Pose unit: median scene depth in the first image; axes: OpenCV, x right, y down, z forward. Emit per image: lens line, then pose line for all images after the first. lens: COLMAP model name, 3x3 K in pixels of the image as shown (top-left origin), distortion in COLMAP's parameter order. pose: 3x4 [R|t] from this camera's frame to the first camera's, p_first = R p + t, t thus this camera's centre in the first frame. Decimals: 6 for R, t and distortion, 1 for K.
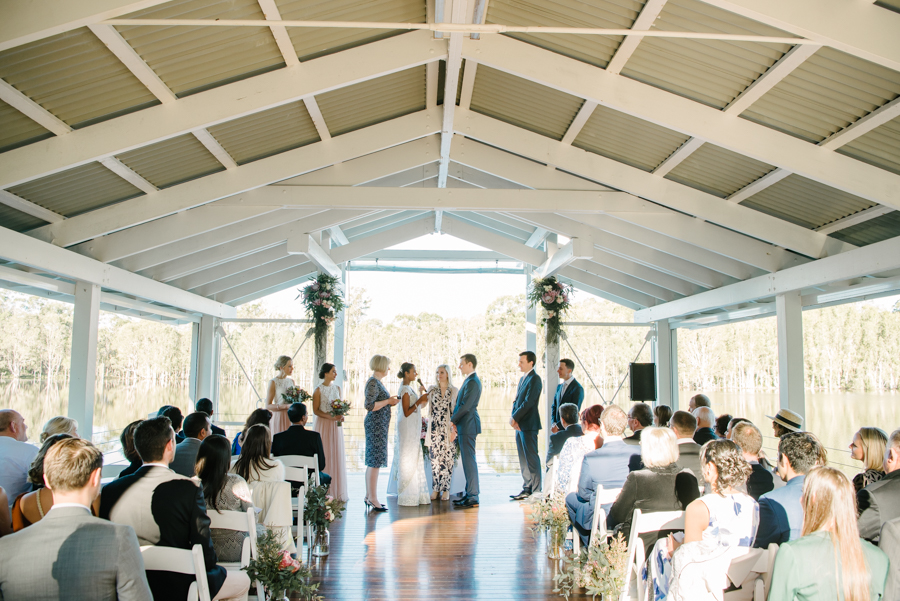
lens RADIAL K [[675.1, 0, 452.1], [0, 675.1, 297.0], [0, 0, 1]] dist [-0.081077, -0.001207]
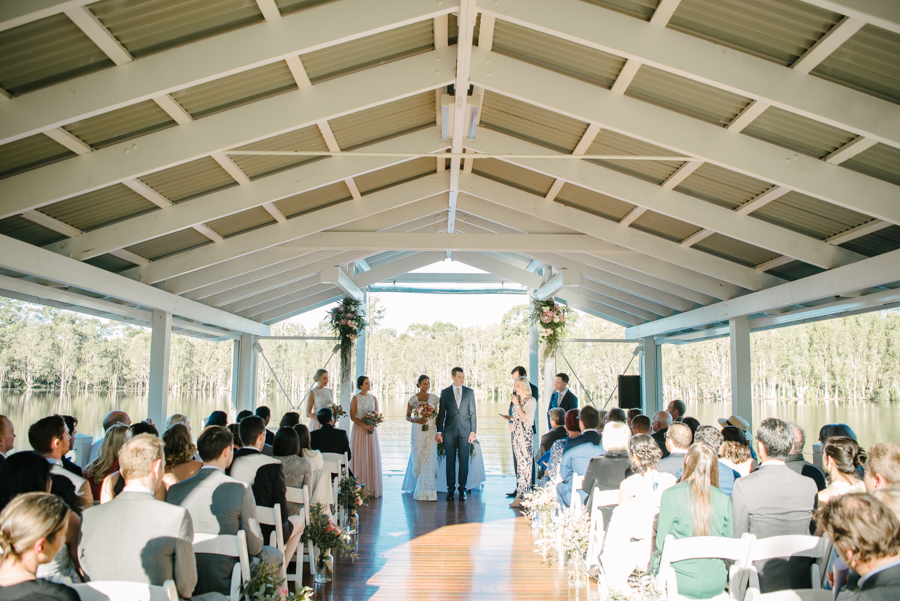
lens RADIAL K [[675.1, 0, 447.5], [0, 675.1, 296.9], [0, 0, 1]] dist [-0.081077, -0.001207]
pose [[0.999607, -0.003627, -0.027808, 0.008608], [0.003189, 0.999870, -0.015784, -0.016095], [0.027862, 0.015689, 0.999489, -0.137583]]
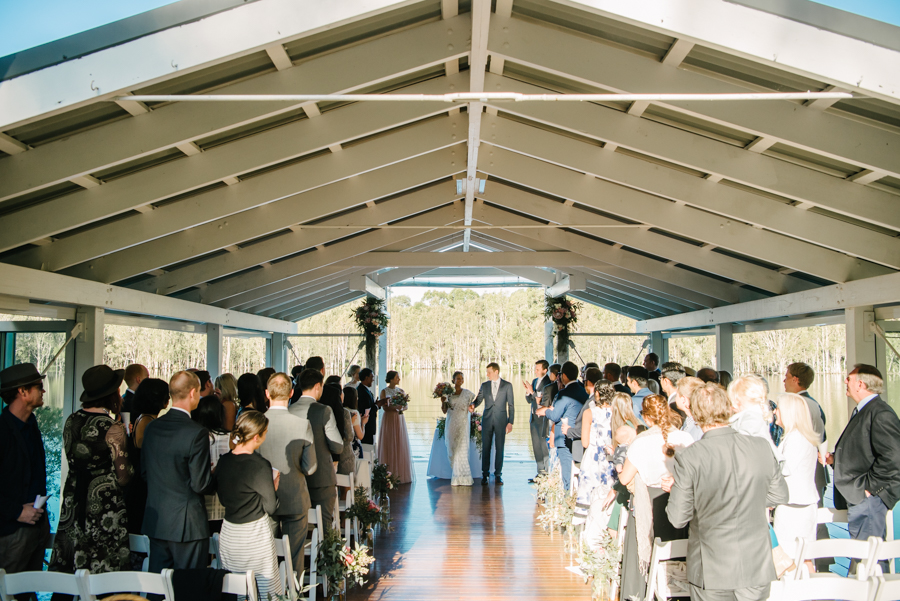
lens RADIAL K [[741.7, 0, 451.3], [0, 741.7, 309.2], [0, 0, 1]] dist [-0.005599, 0.004897]
pose [[0.998666, -0.013216, -0.049924, 0.018514], [0.015388, 0.998940, 0.043378, -0.067971], [0.049298, -0.044088, 0.997811, -0.332006]]
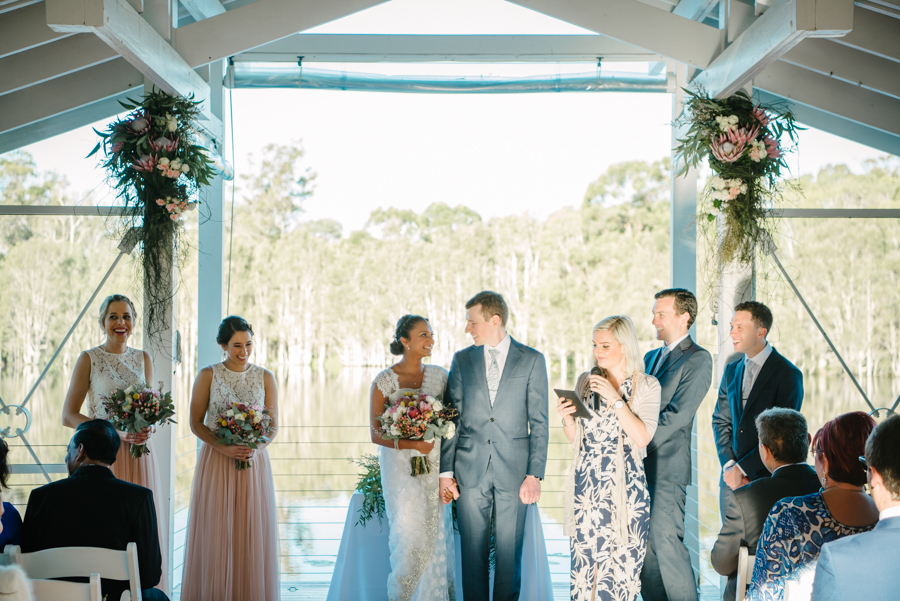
lens RADIAL K [[1571.6, 0, 448.9], [0, 1571.6, 301.1], [0, 0, 1]] dist [0.305234, 0.000000]
pose [[0.999395, -0.004994, -0.034432, 0.011150], [0.007914, 0.996335, 0.085172, 0.010342], [0.033880, -0.085393, 0.995771, 0.059993]]
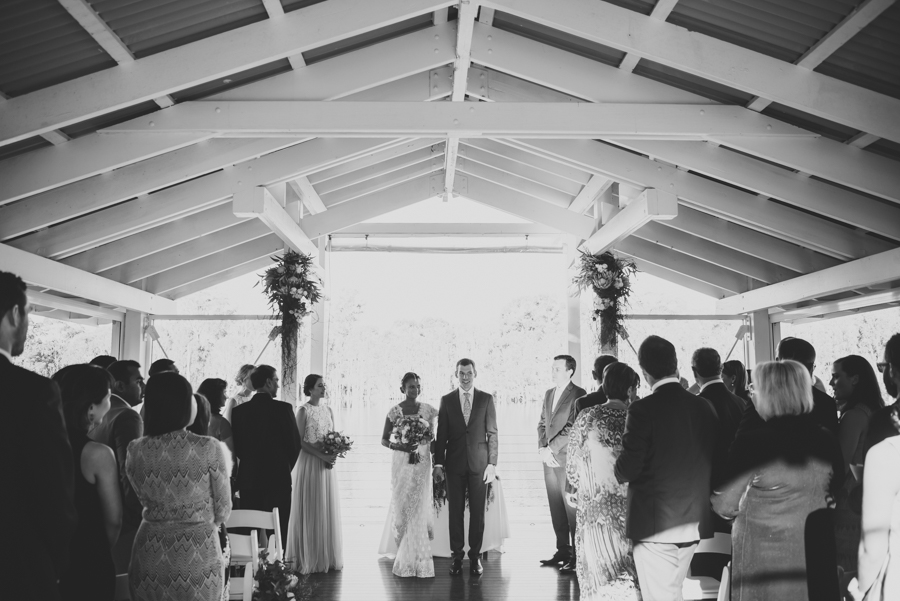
lens RADIAL K [[795.8, 0, 448.3], [0, 795.8, 294.0], [0, 0, 1]] dist [-0.062740, 0.010680]
pose [[0.999820, -0.011589, -0.015039, -0.010117], [0.011515, 0.999921, -0.004952, 0.017602], [0.015096, 0.004778, 0.999875, 0.146565]]
